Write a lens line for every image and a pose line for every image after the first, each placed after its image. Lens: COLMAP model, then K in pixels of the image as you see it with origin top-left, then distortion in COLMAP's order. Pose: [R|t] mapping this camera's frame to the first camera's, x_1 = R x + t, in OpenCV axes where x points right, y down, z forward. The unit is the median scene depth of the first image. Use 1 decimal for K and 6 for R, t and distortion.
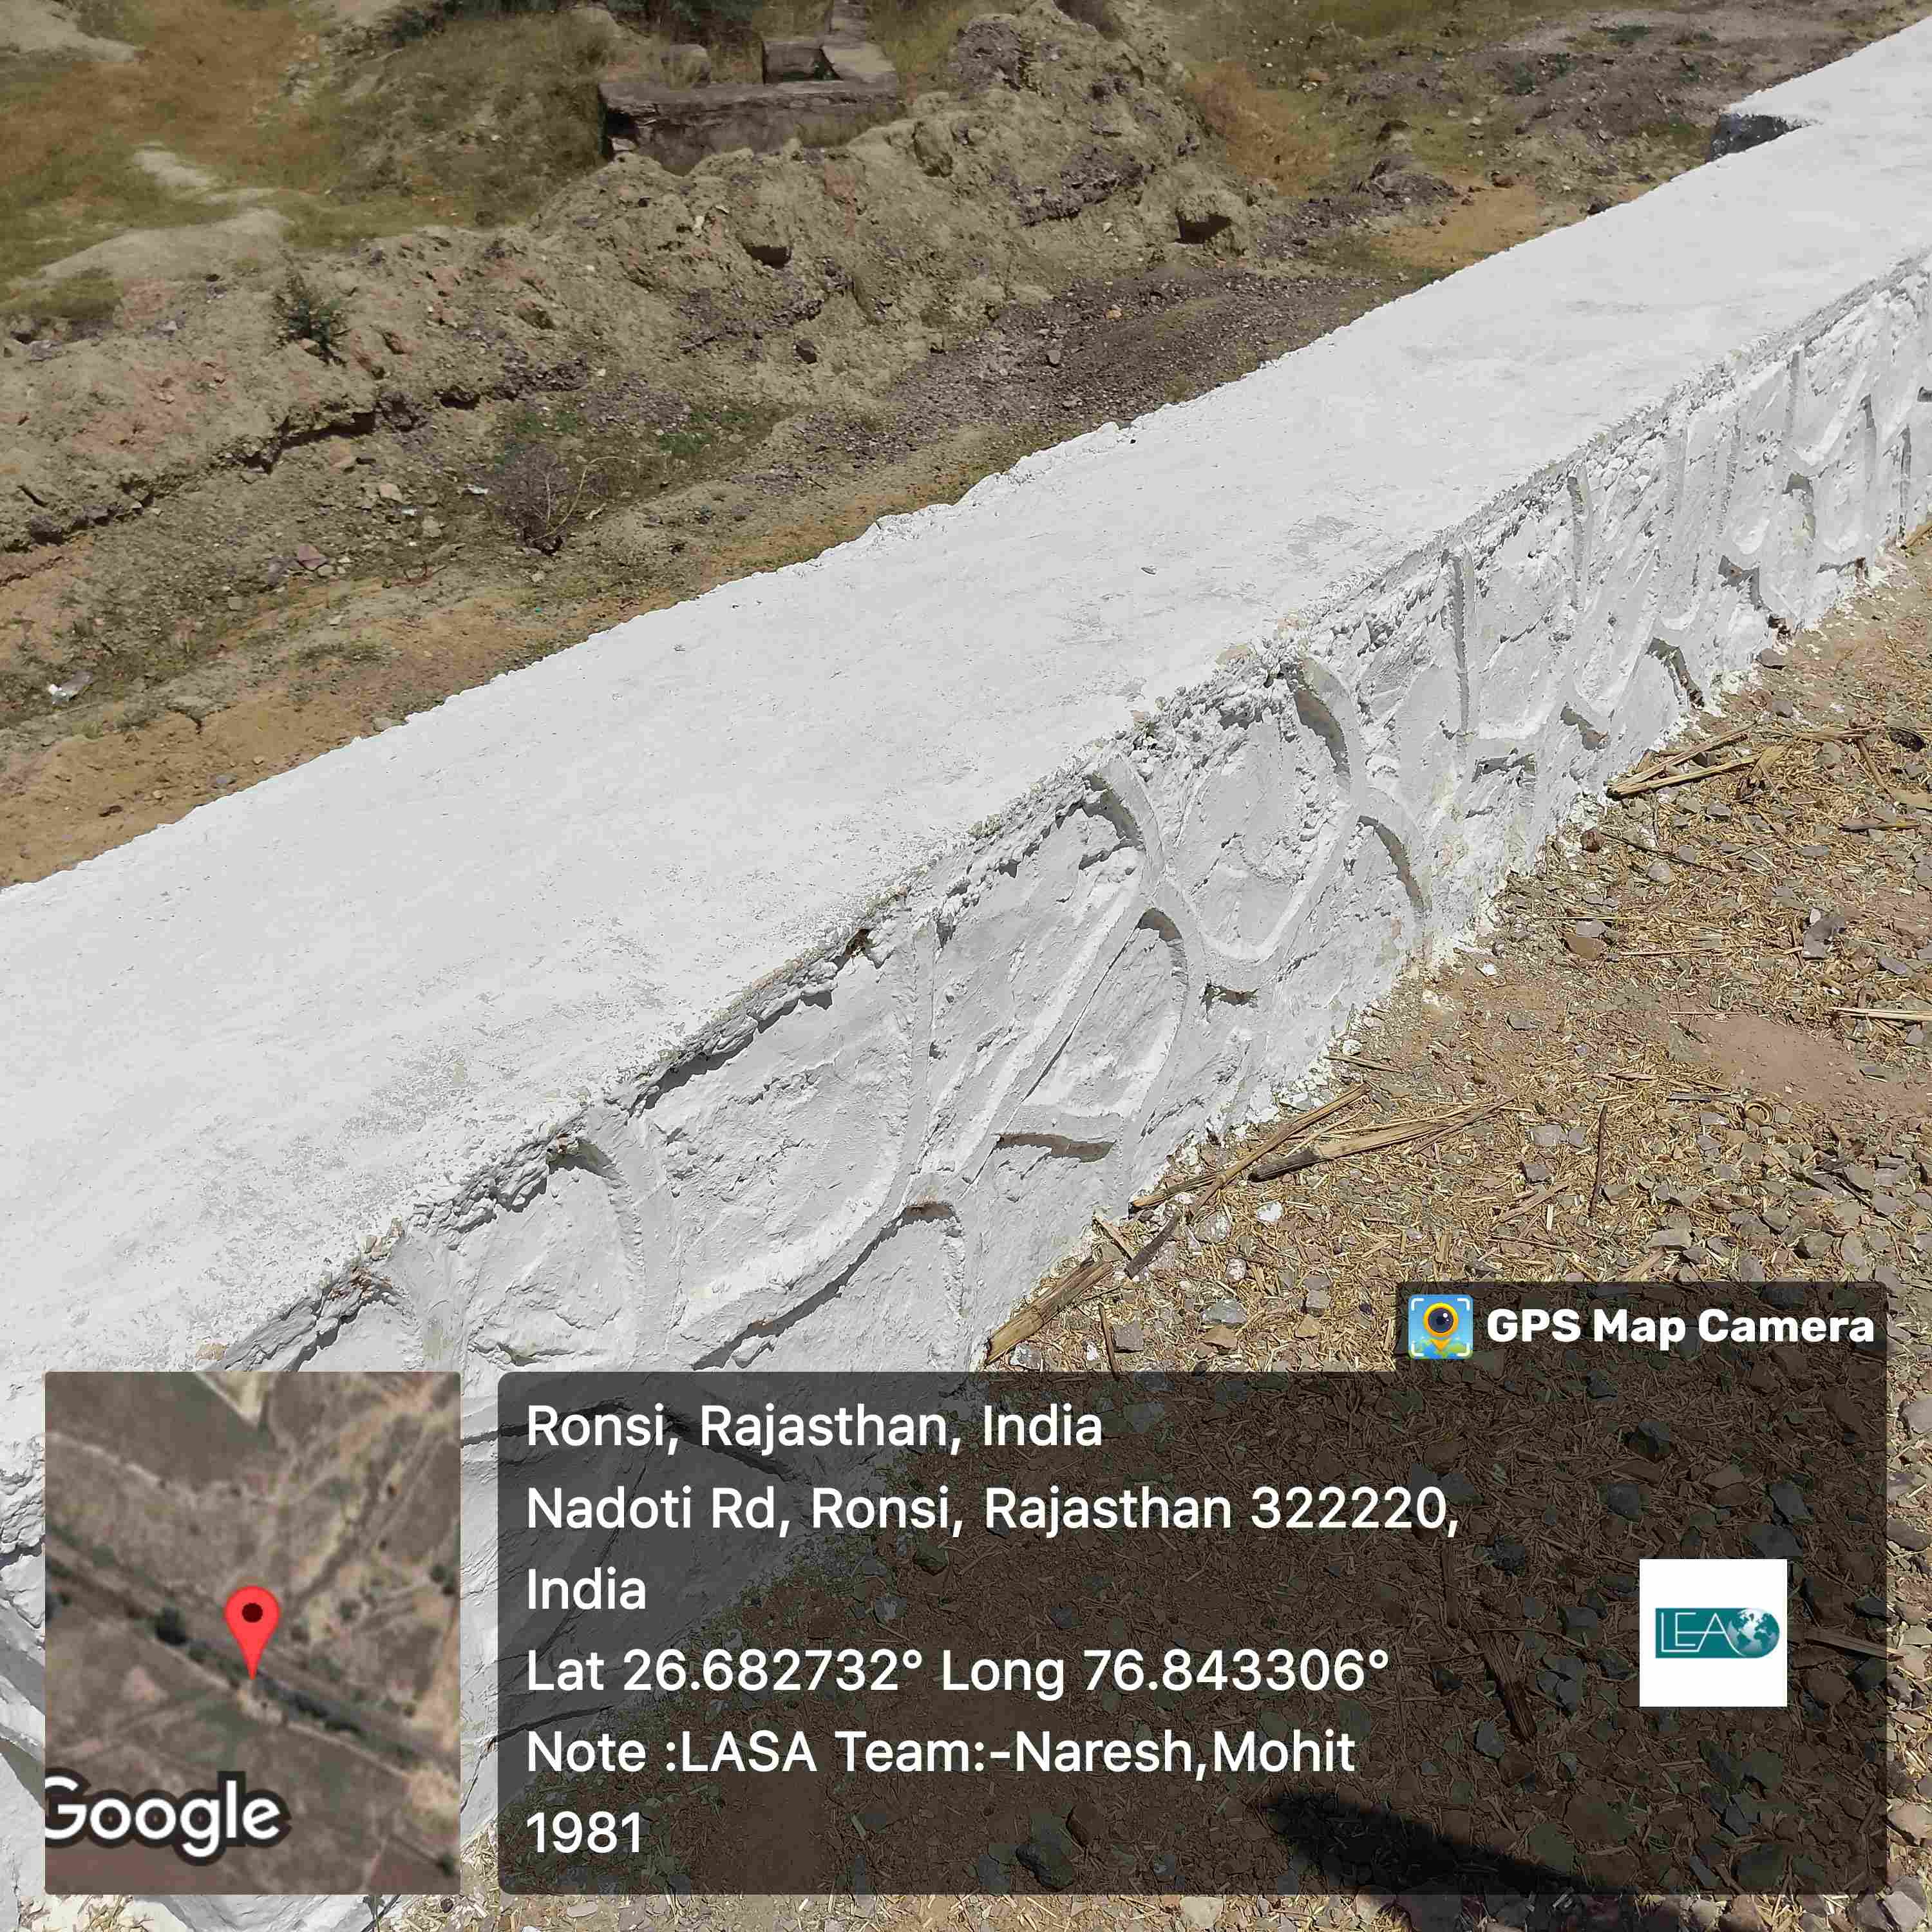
lens RADIAL K [[1864.9, 0, 1018.9], [0, 1864.9, 973.6], [0, 0, 1]] dist [0.079071, -0.129868]
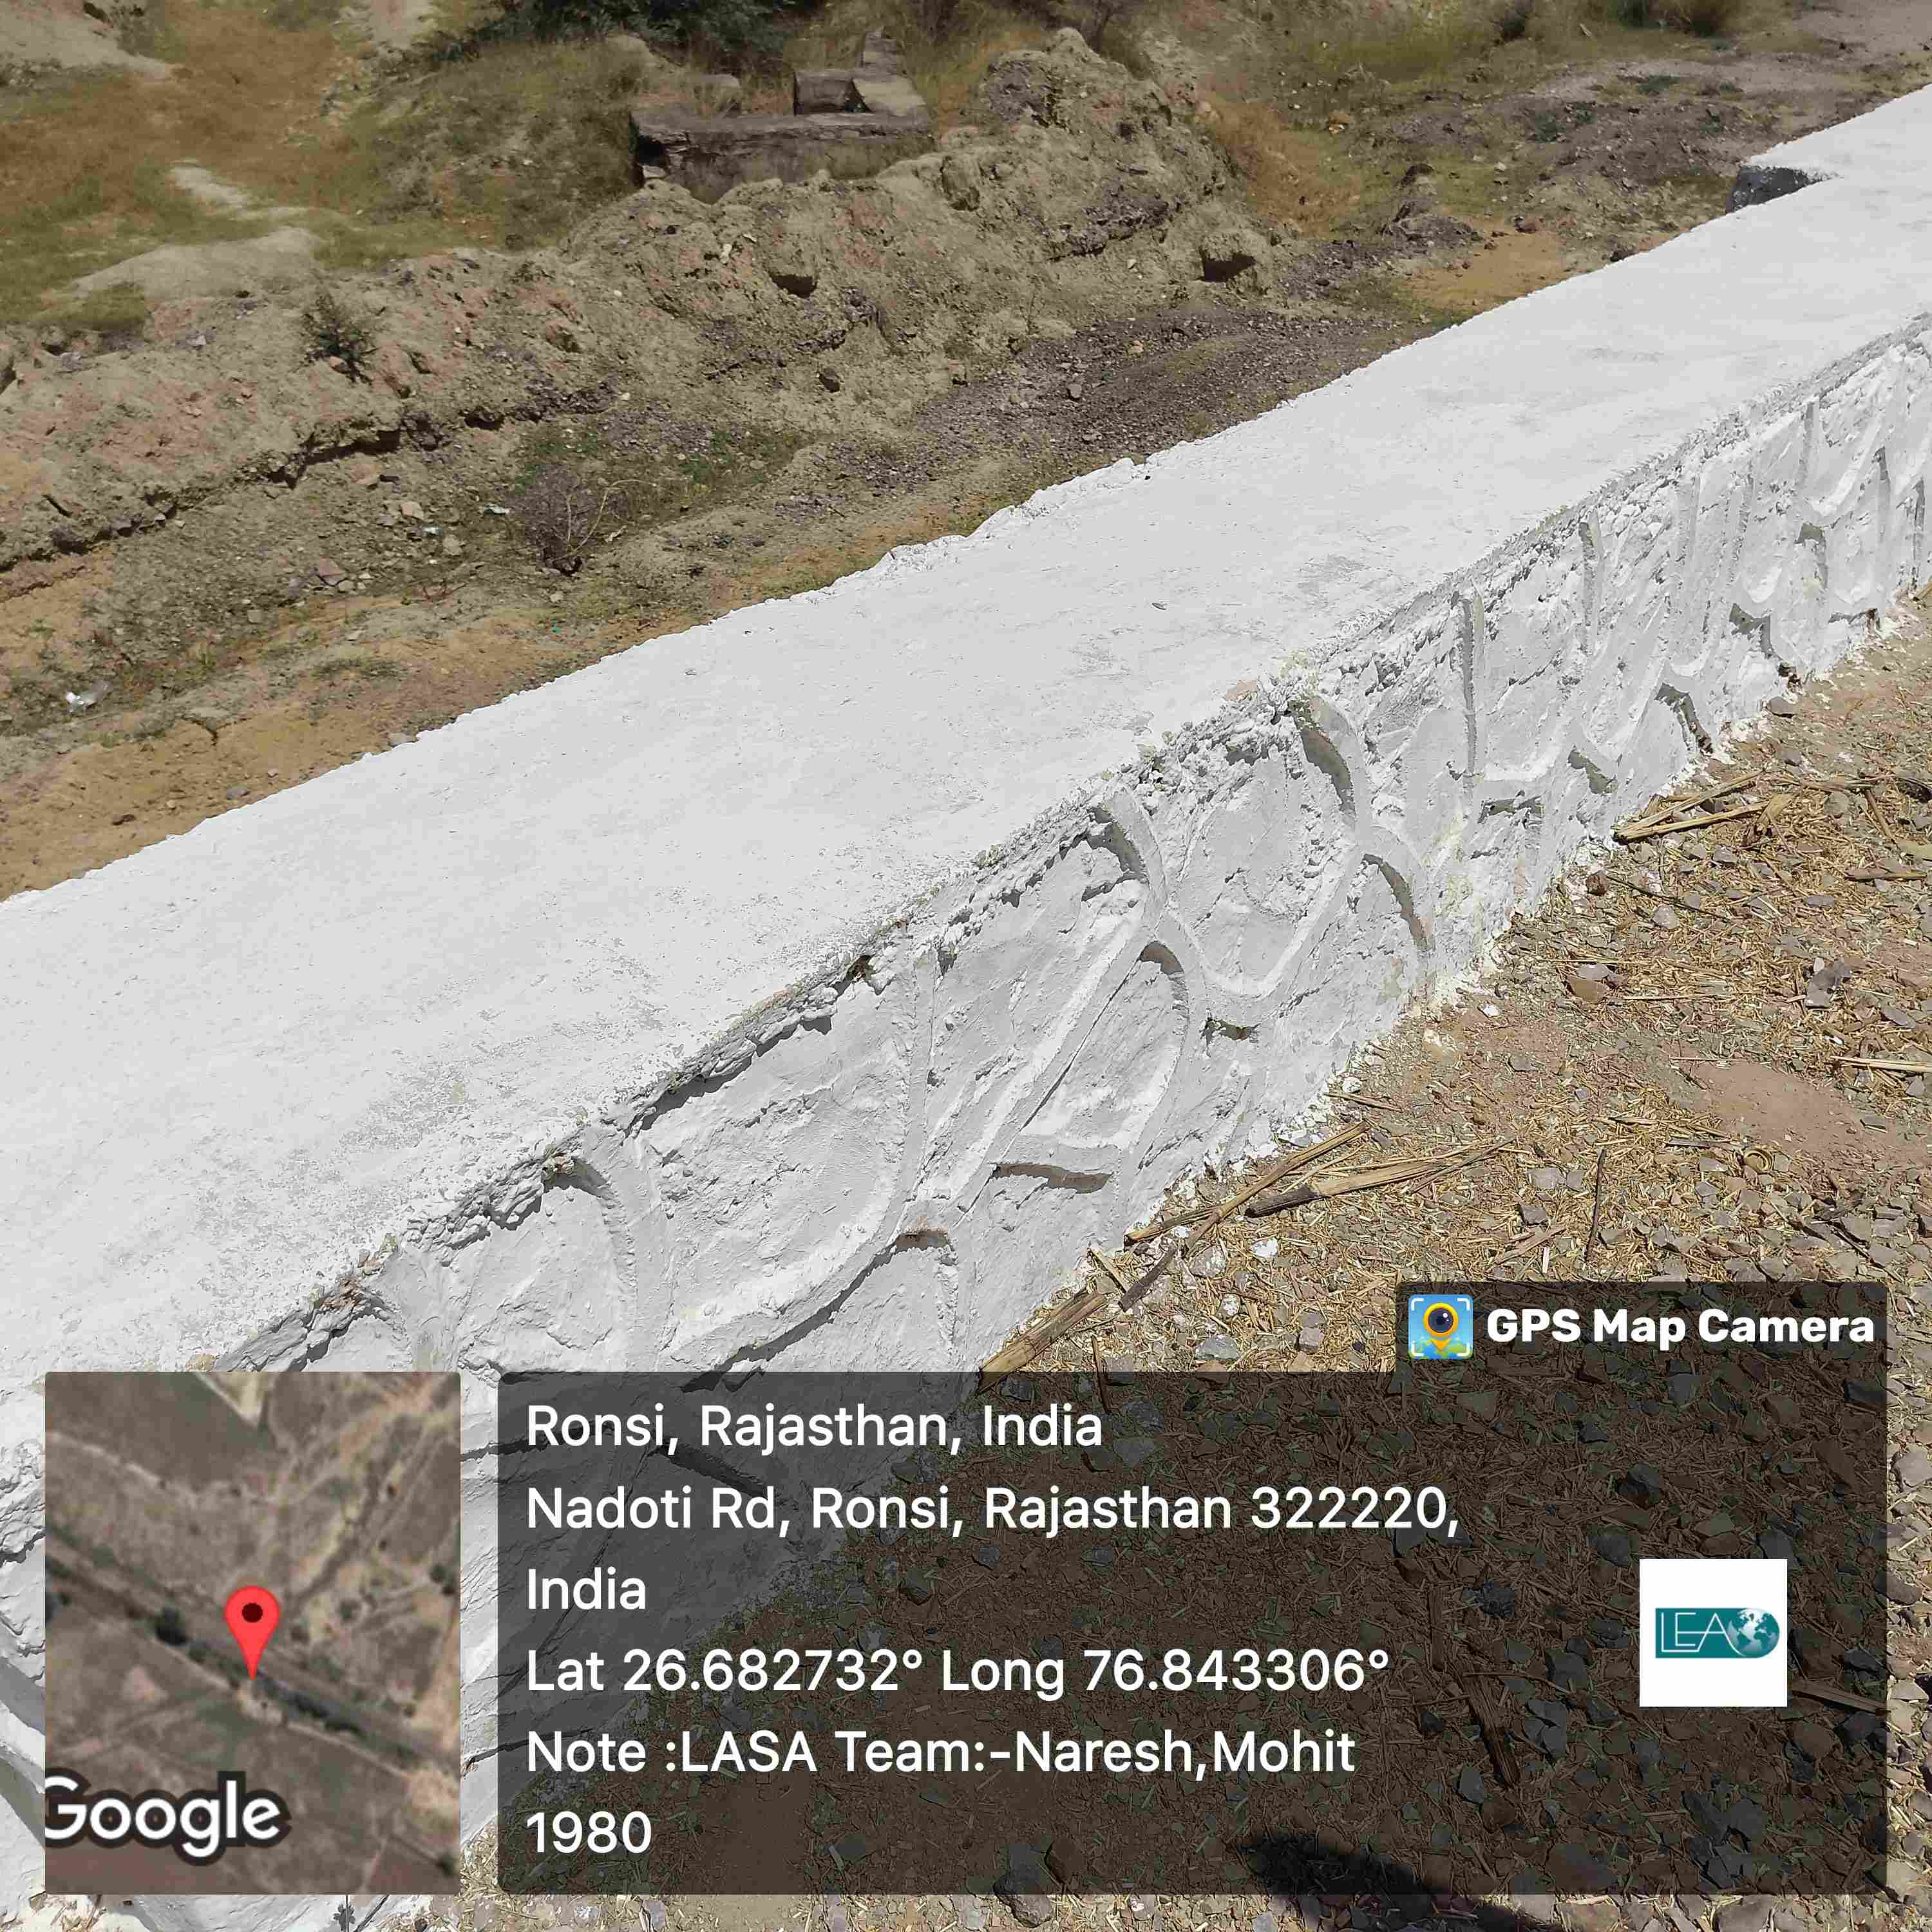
lens RADIAL K [[1864.9, 0, 1018.9], [0, 1864.9, 973.6], [0, 0, 1]] dist [0.079071, -0.129868]
pose [[0.999708, 0.023665, -0.004815, 0.002959], [-0.023737, 0.999599, -0.015465, -0.000362], [0.004447, 0.015575, 0.999869, -0.002055]]
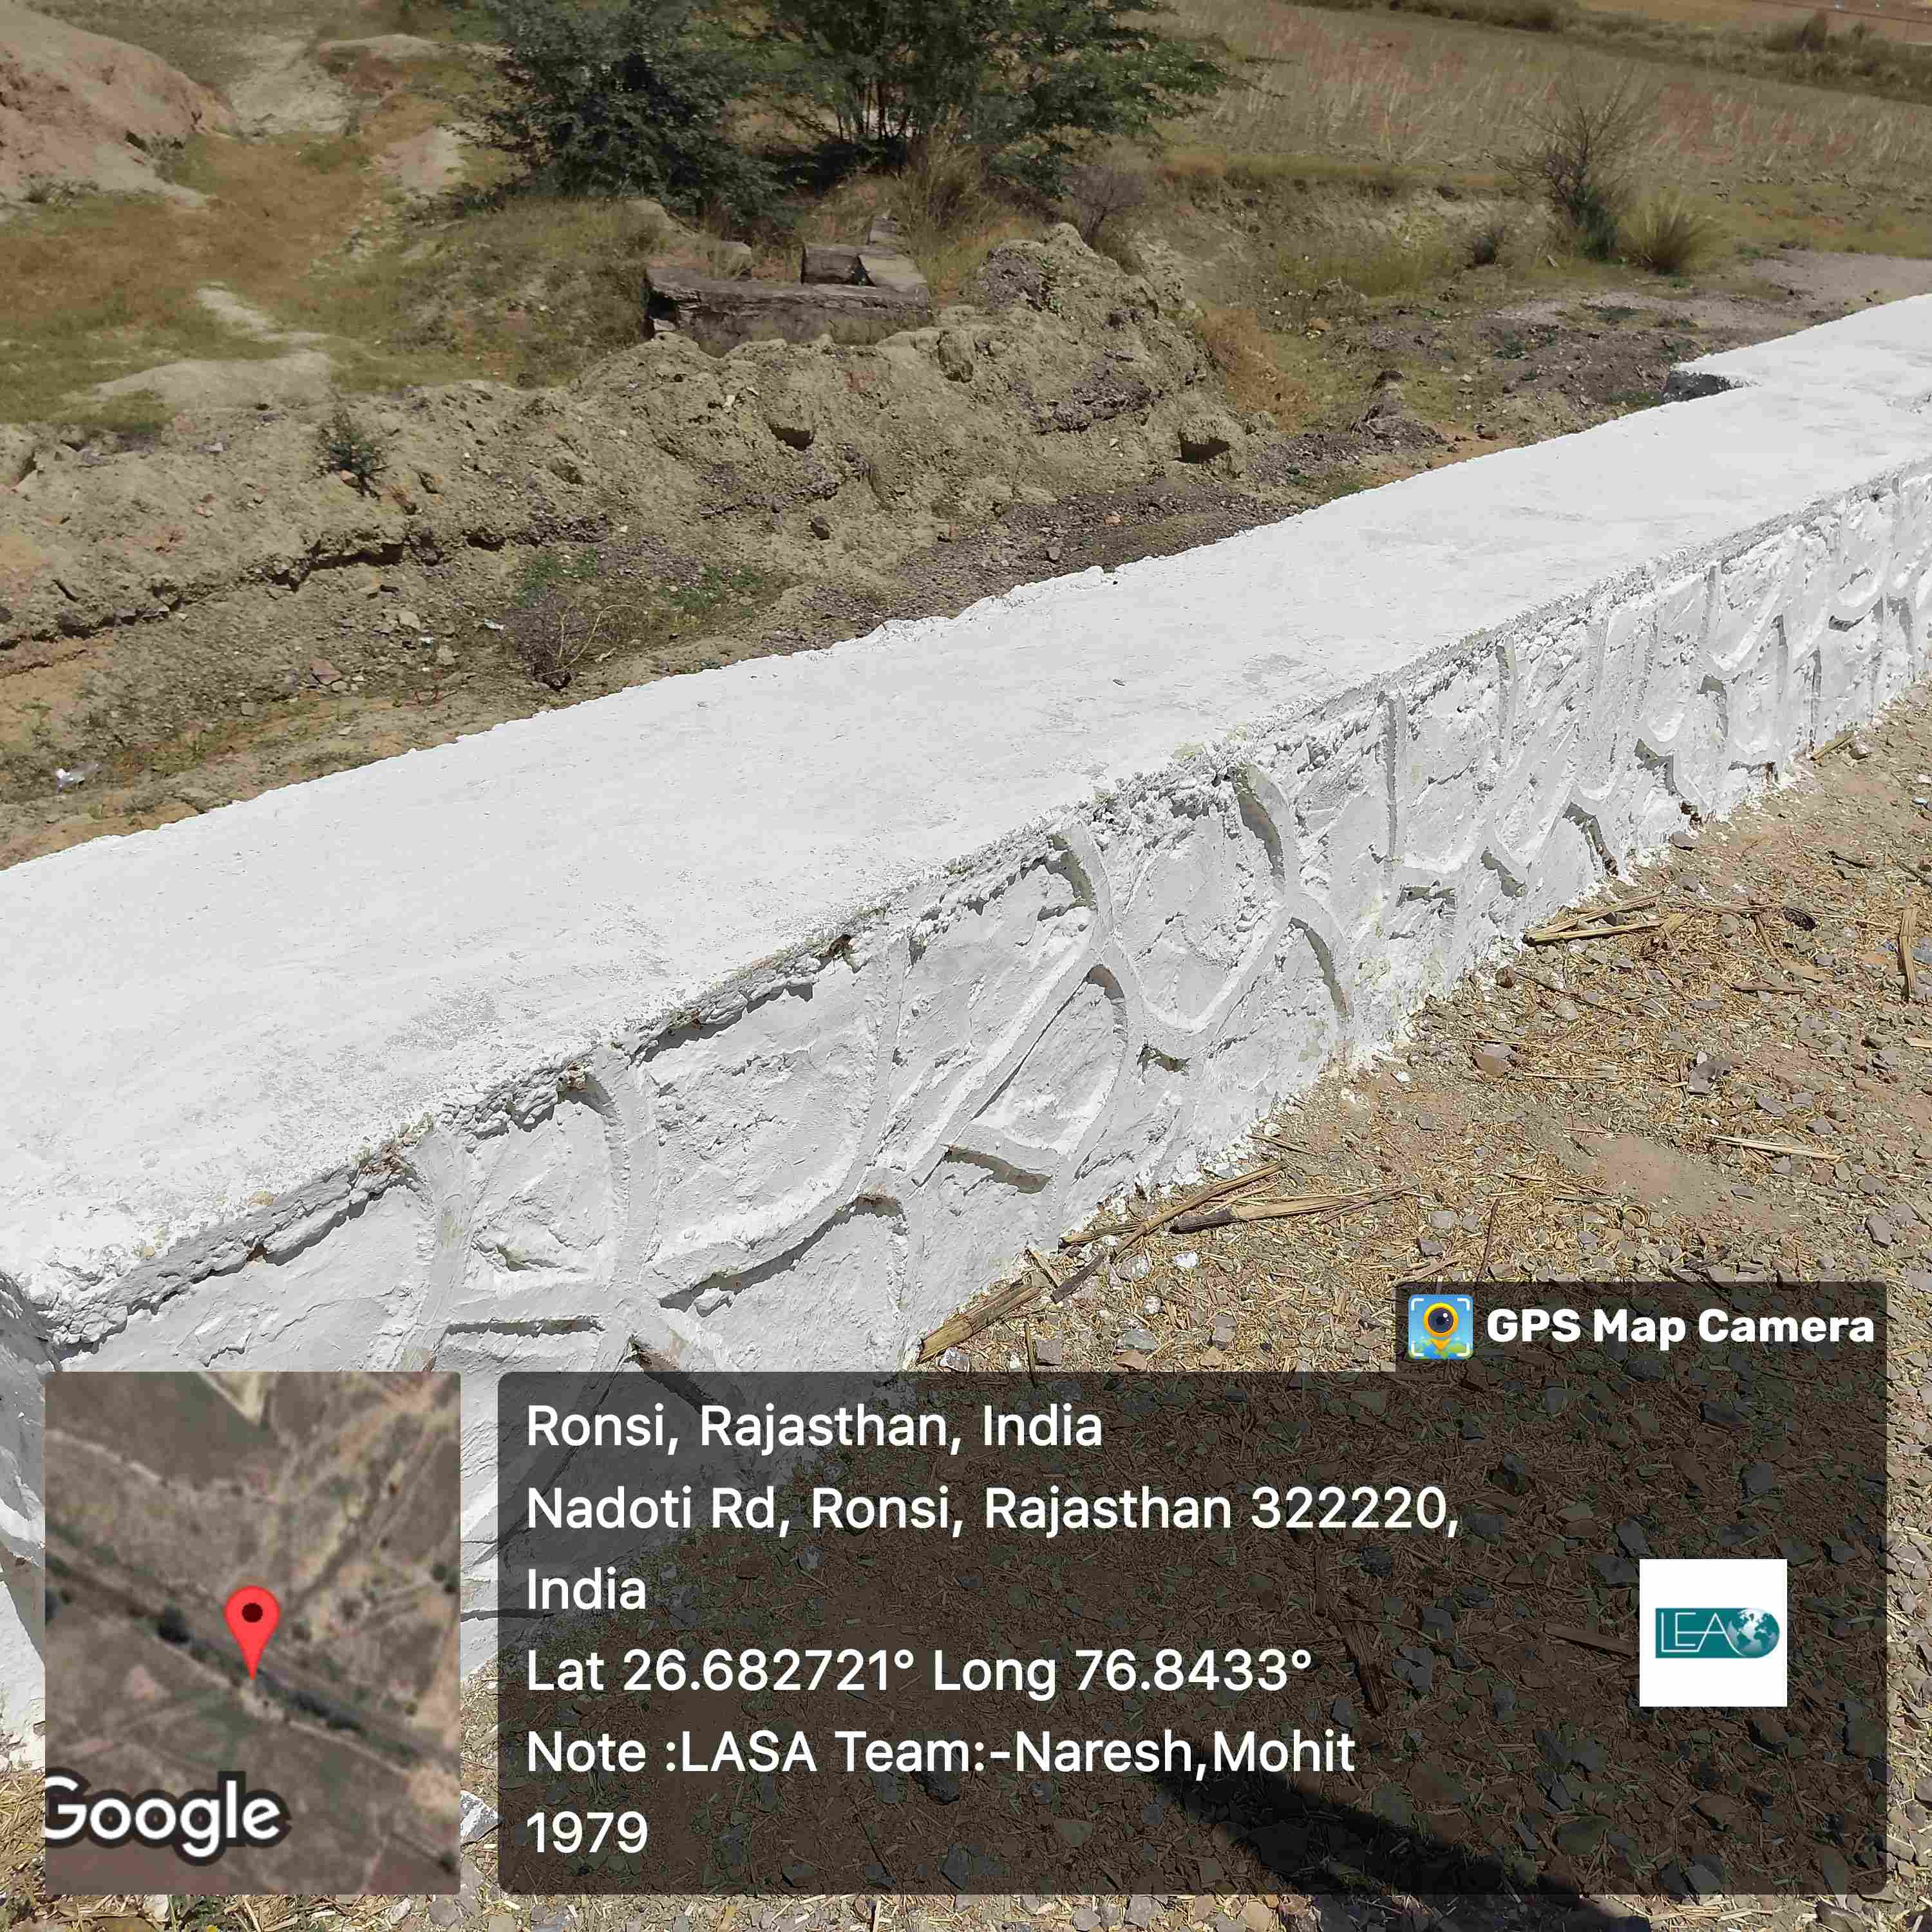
lens RADIAL K [[1854.2, 0, 1029.2], [0, 1854.2, 967.9], [0, 0, 1]] dist [0.106528, -0.189216]
pose [[0.996490, 0.080835, 0.021738, 0.003676], [-0.078132, 0.991399, -0.104990, 0.065300], [-0.030038, 0.102923, 0.994236, -0.083922]]
